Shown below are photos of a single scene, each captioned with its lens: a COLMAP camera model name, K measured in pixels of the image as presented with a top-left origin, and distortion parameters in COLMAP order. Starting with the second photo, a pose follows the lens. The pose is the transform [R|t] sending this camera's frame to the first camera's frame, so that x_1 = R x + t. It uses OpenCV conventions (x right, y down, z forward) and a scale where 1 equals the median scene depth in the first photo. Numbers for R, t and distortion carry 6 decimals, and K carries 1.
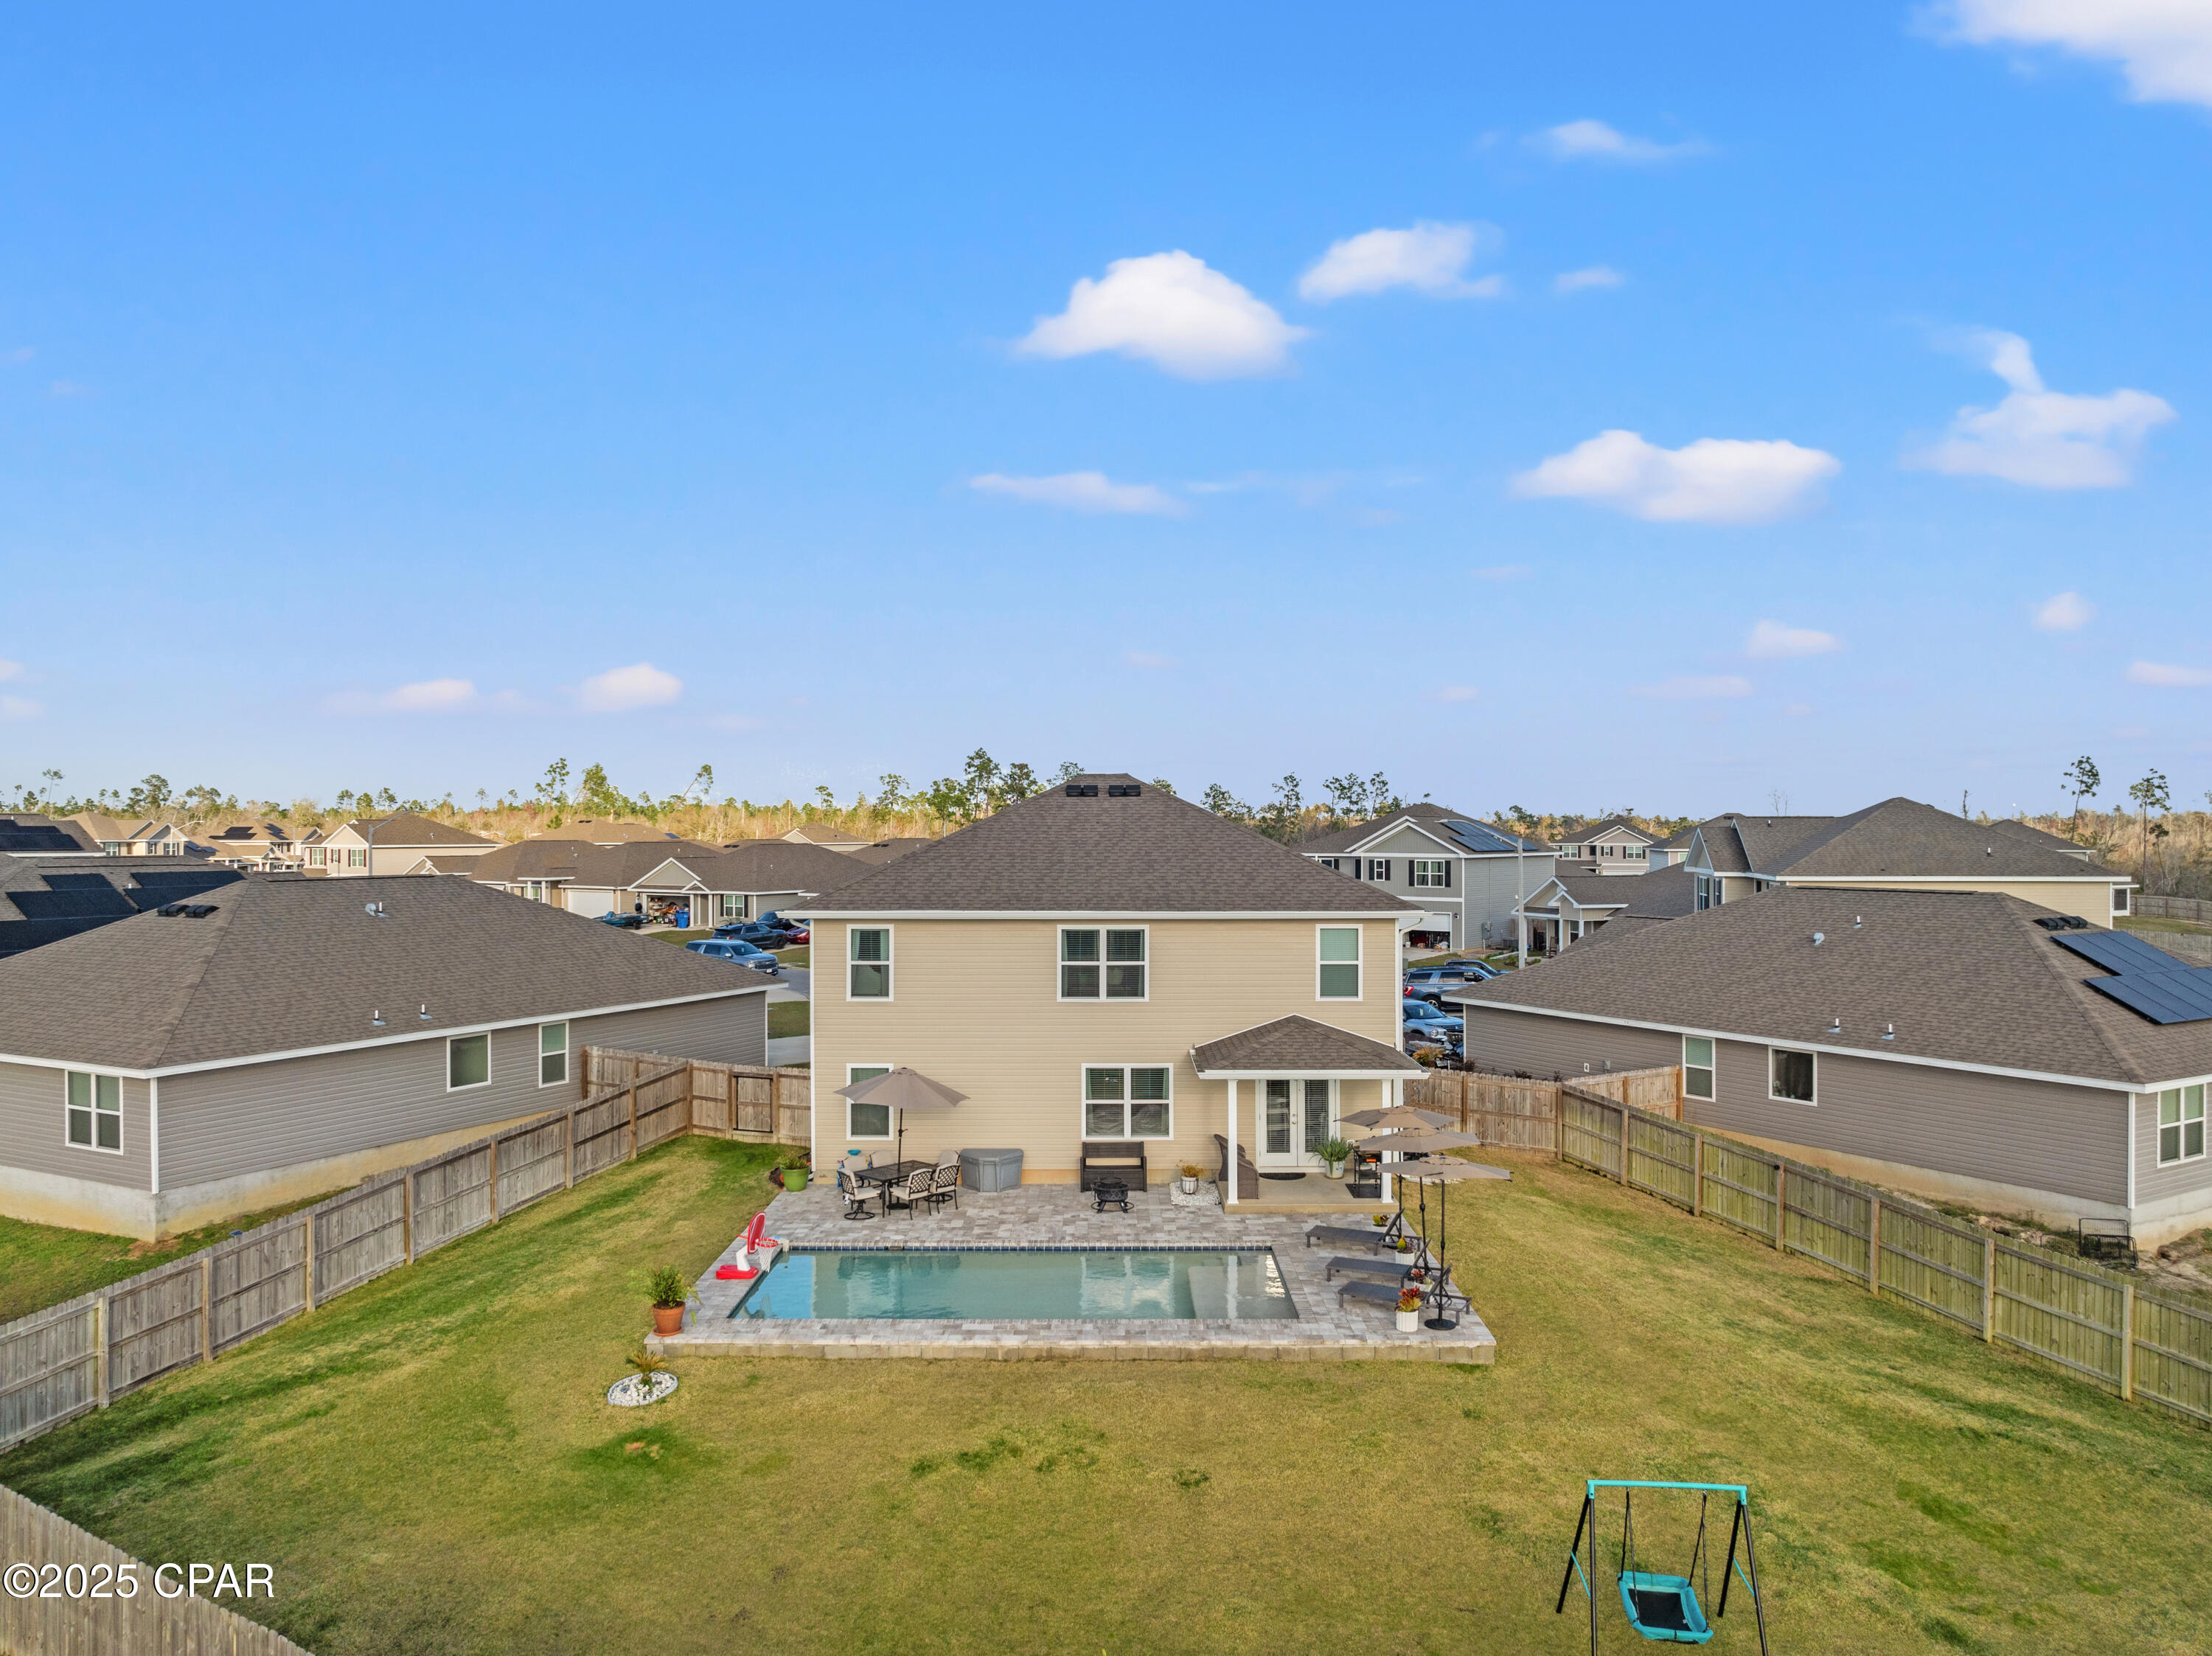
lens RADIAL K [[1536.0, 0, 1101.7], [0, 1536.0, 824.1], [0, 0, 1]] dist [-0.044688, 0.001851]
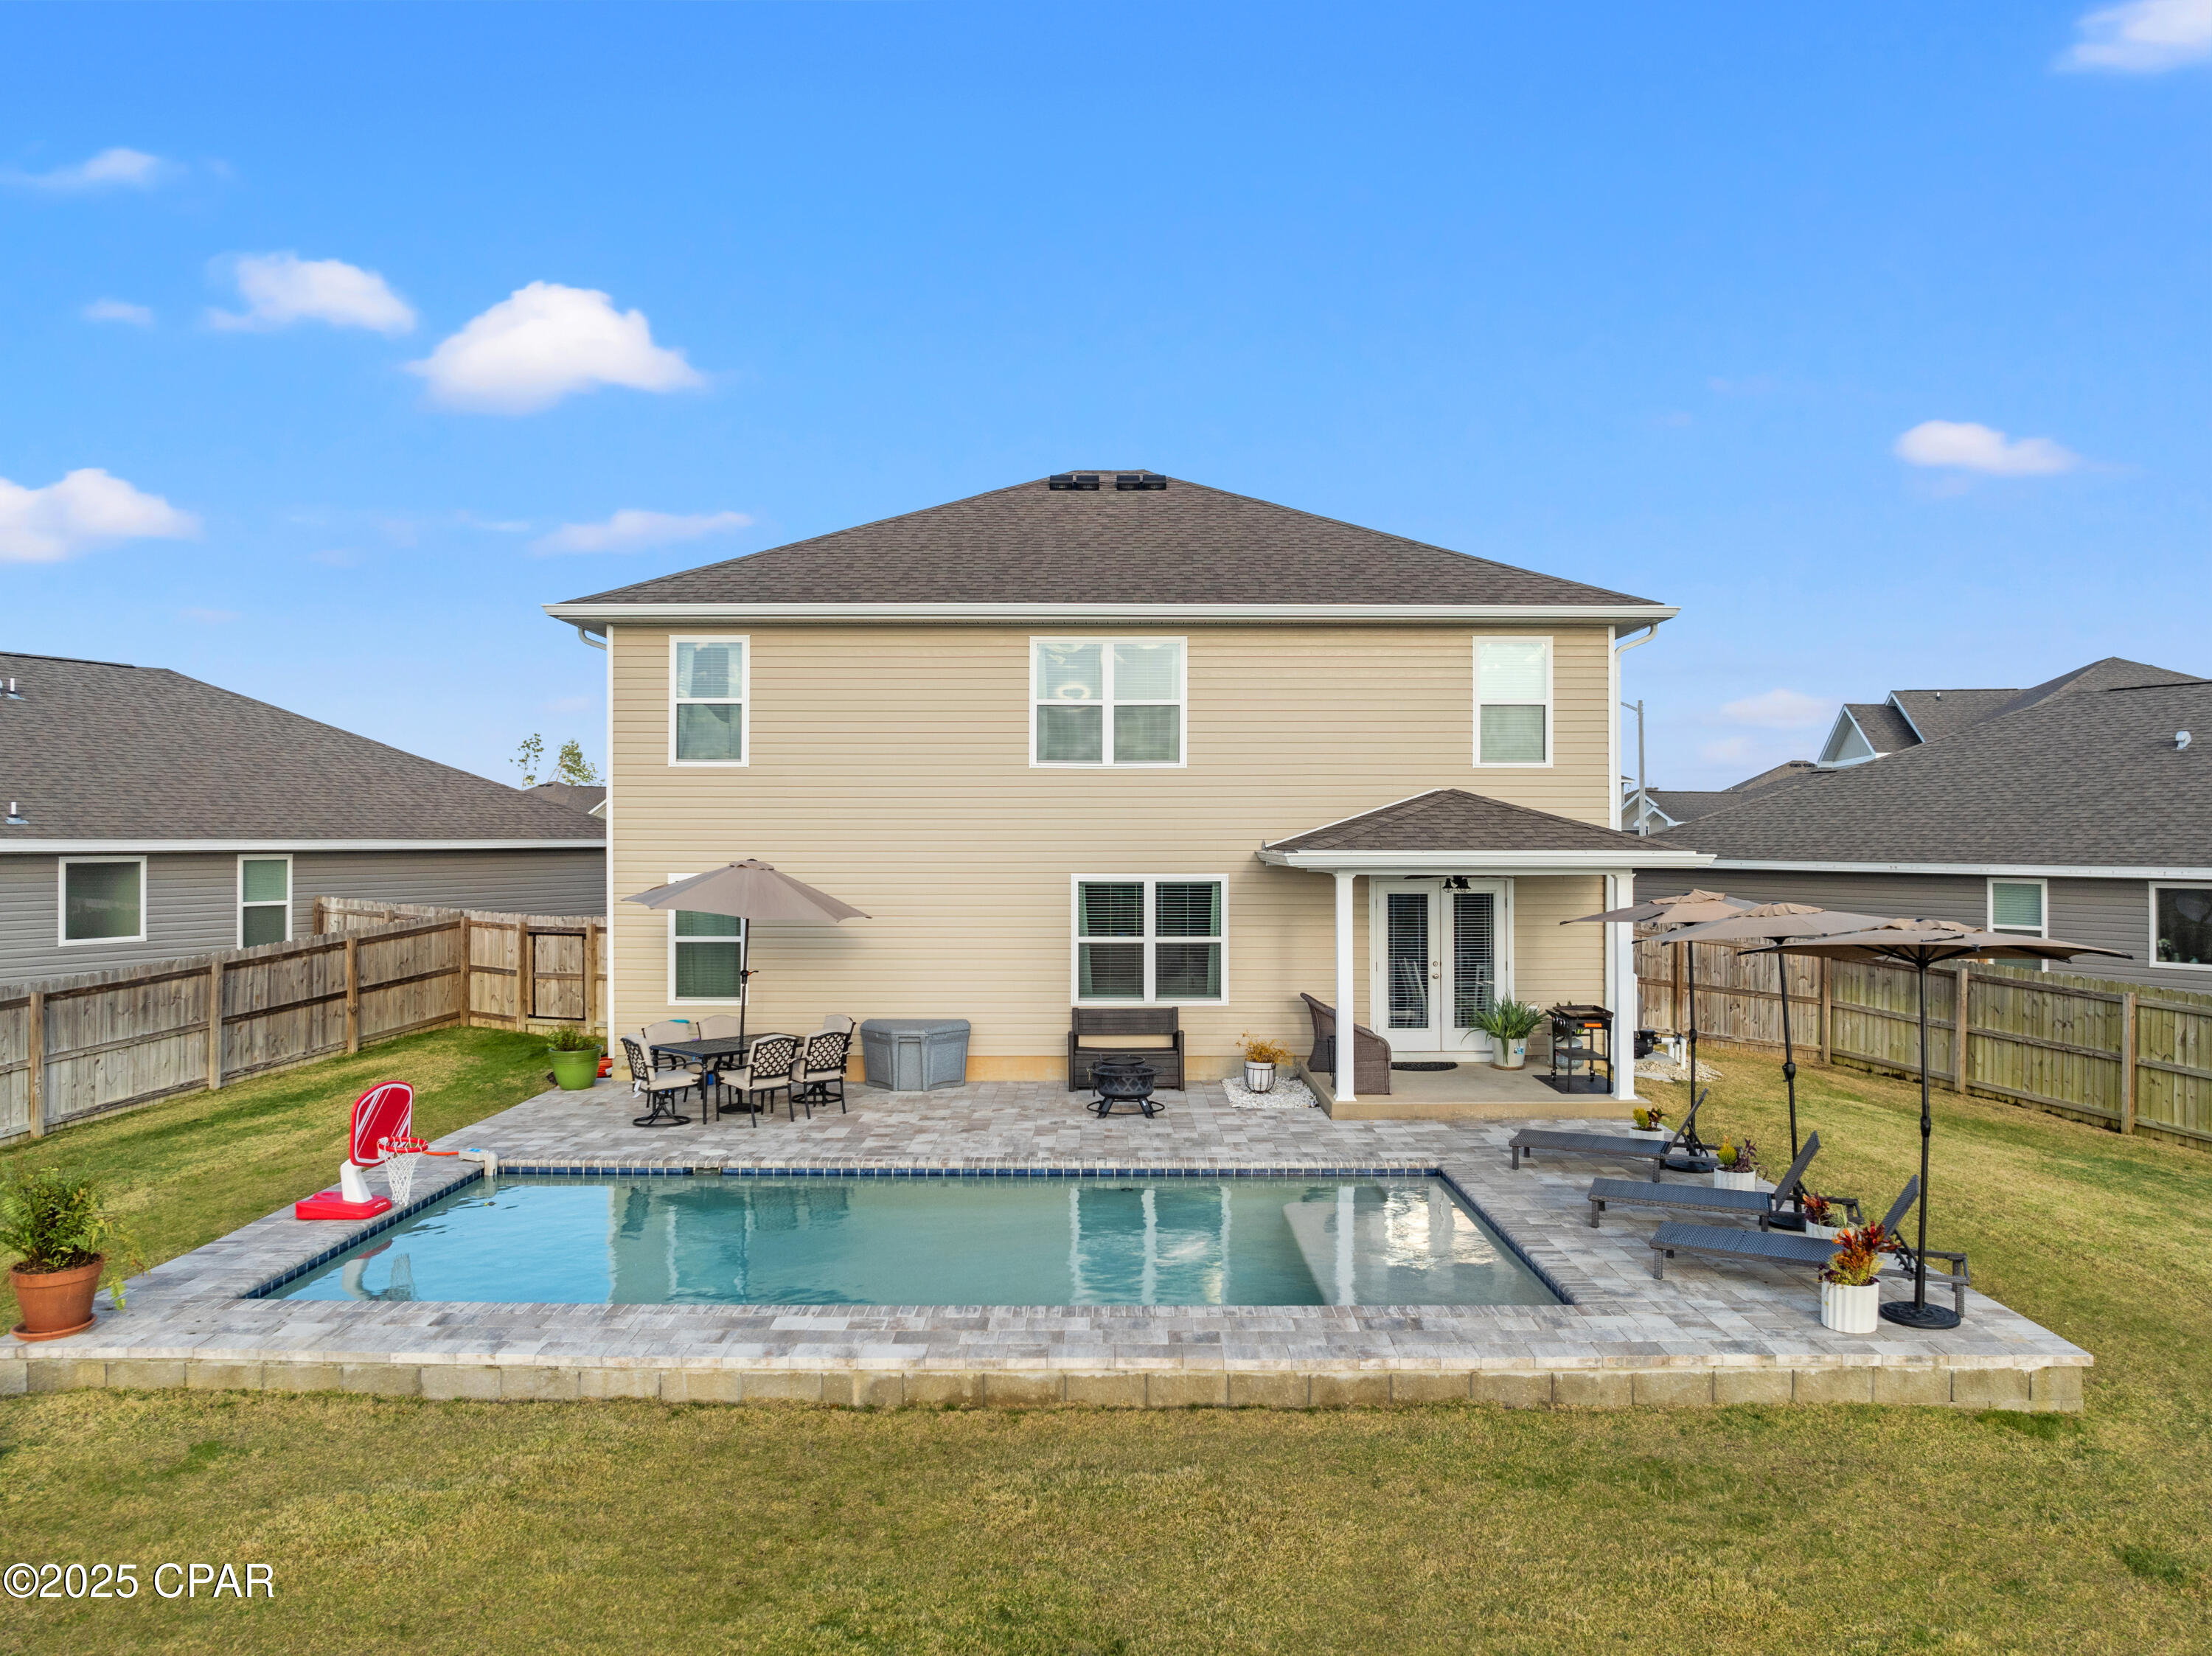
lens RADIAL K [[1536.0, 0, 1105.4], [0, 1536.0, 832.1], [0, 0, 1]] dist [-0.044688, 0.001851]
pose [[0.999988, 0.002665, 0.004014, -0.002615], [-0.002680, 0.999989, 0.003877, 0.145233], [-0.004004, -0.003888, 0.999984, 0.438873]]
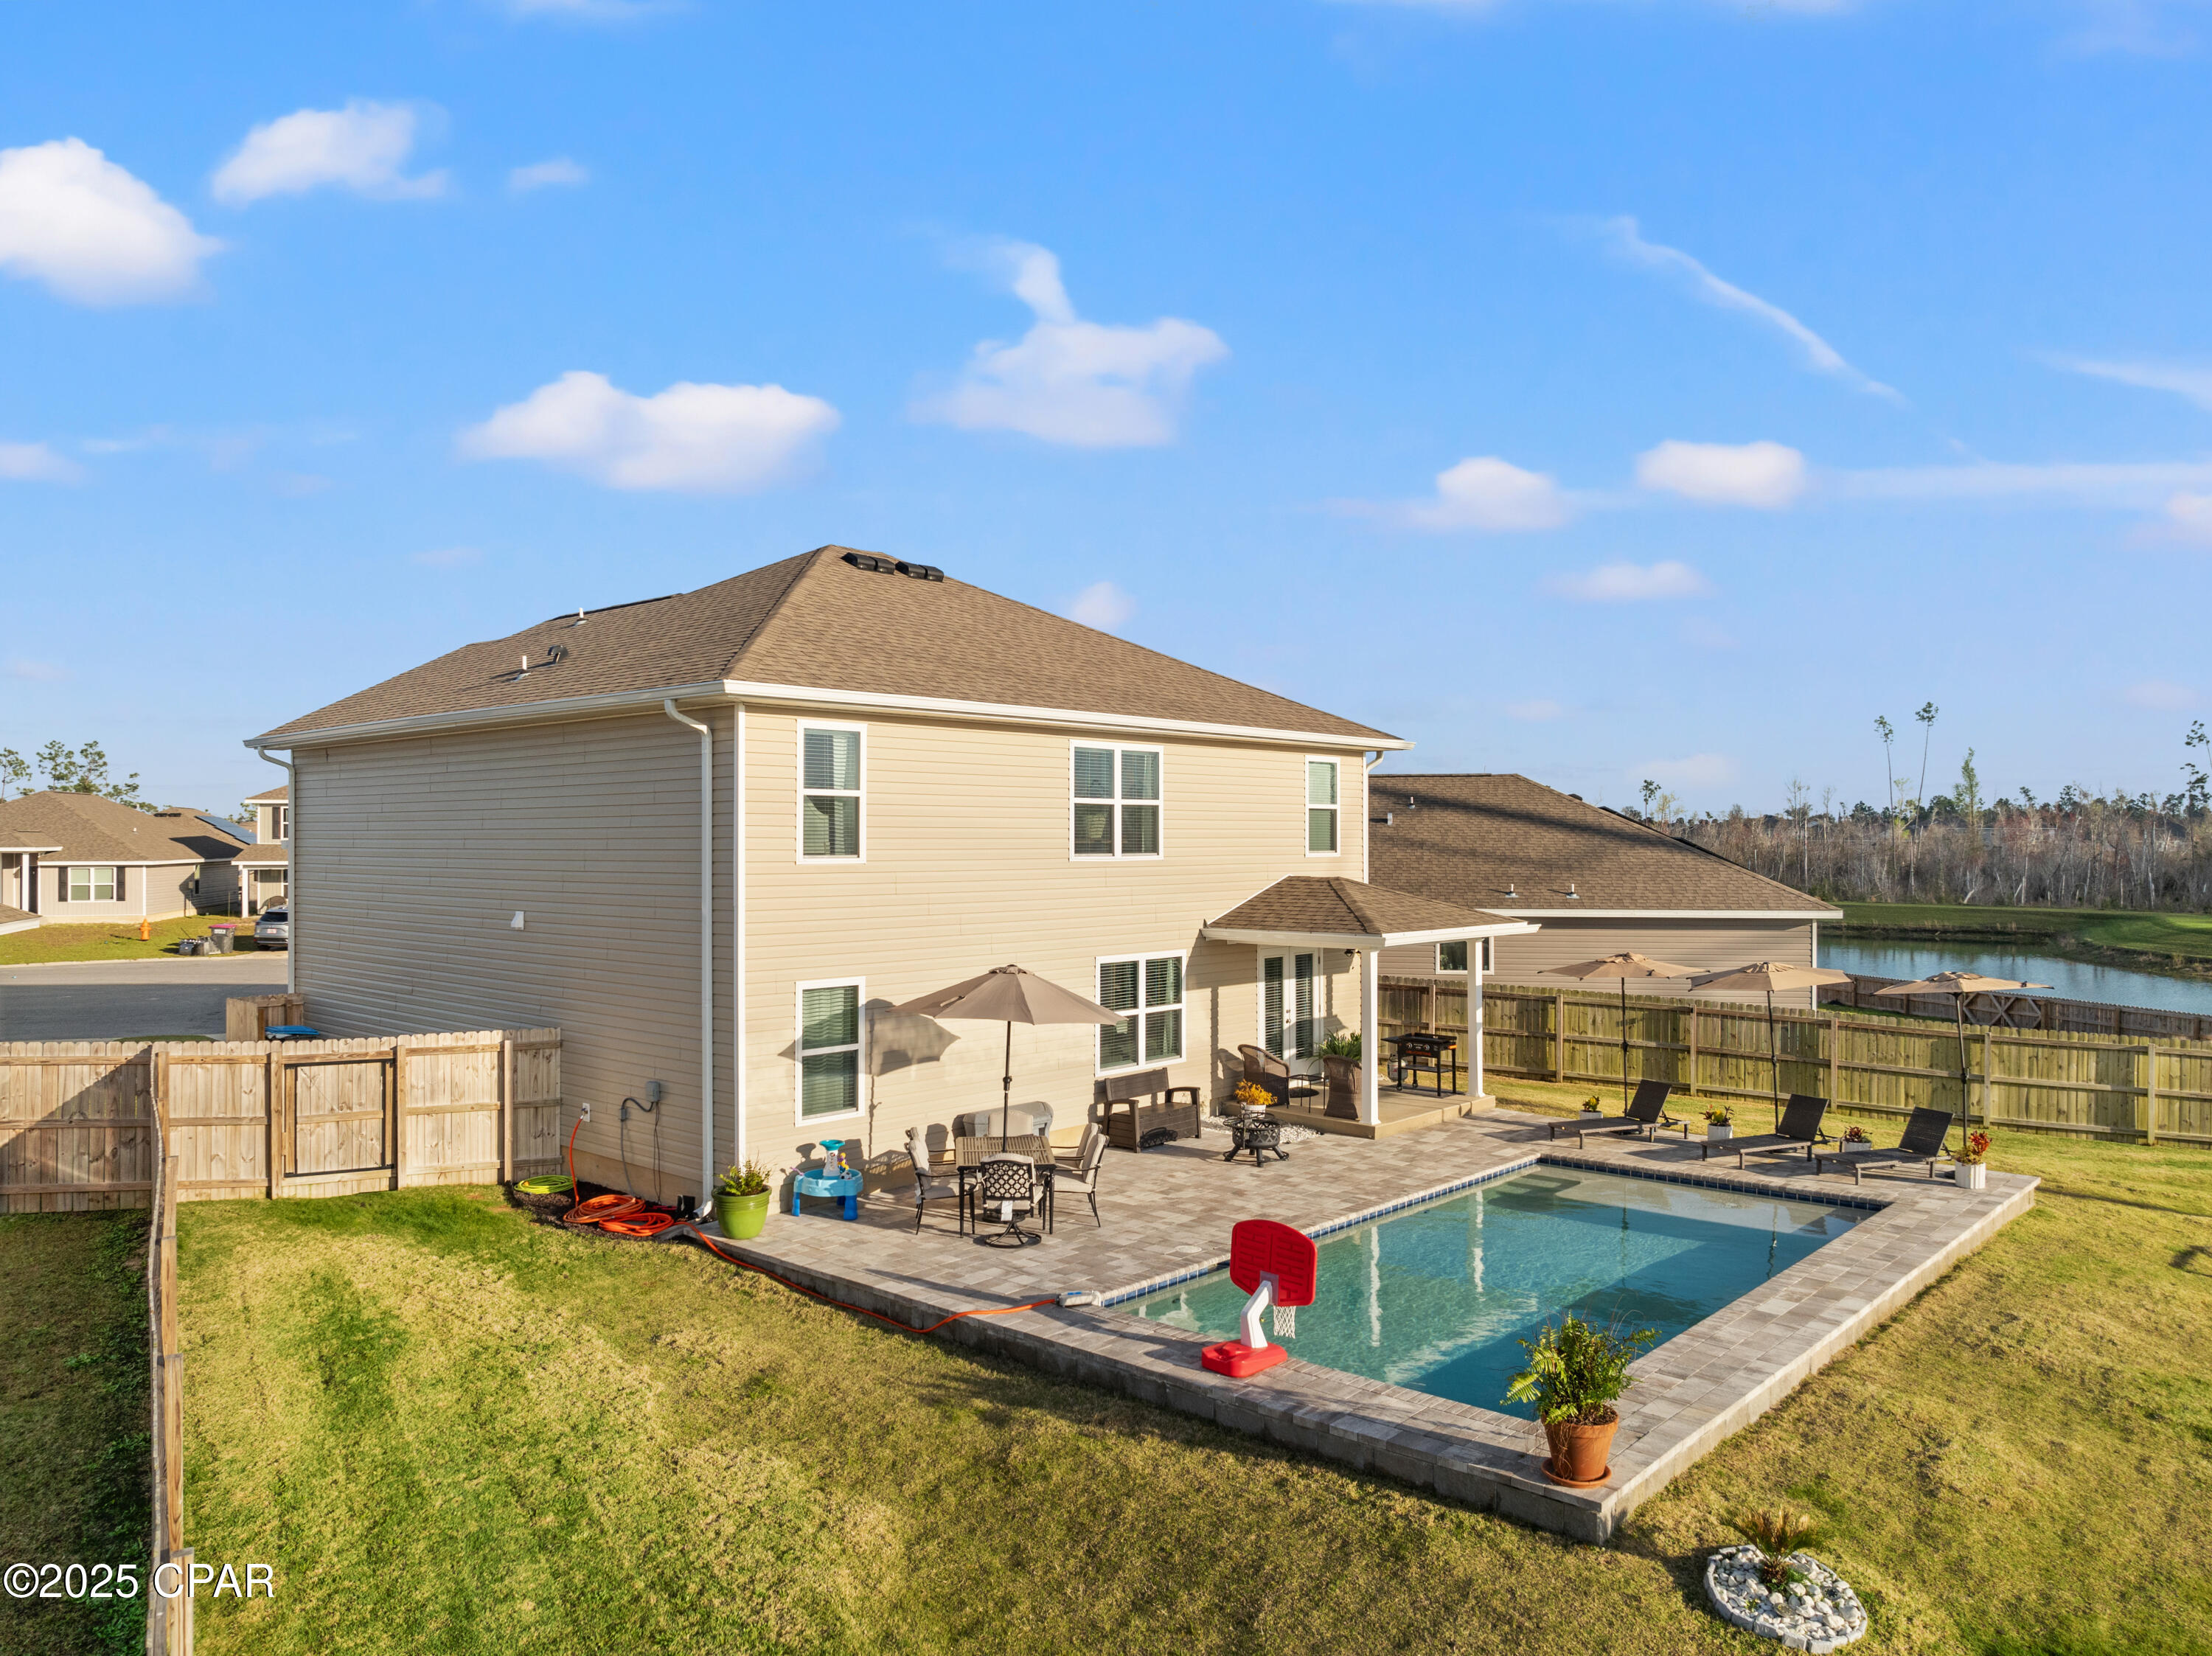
lens RADIAL K [[1536.0, 0, 1093.7], [0, 1536.0, 828.3], [0, 0, 1]] dist [-0.044688, 0.001851]
pose [[0.674763, 0.008608, 0.737984, -0.514106], [-0.003892, 0.999960, -0.008105, 0.113180], [-0.738024, 0.002597, 0.674769, 0.598041]]
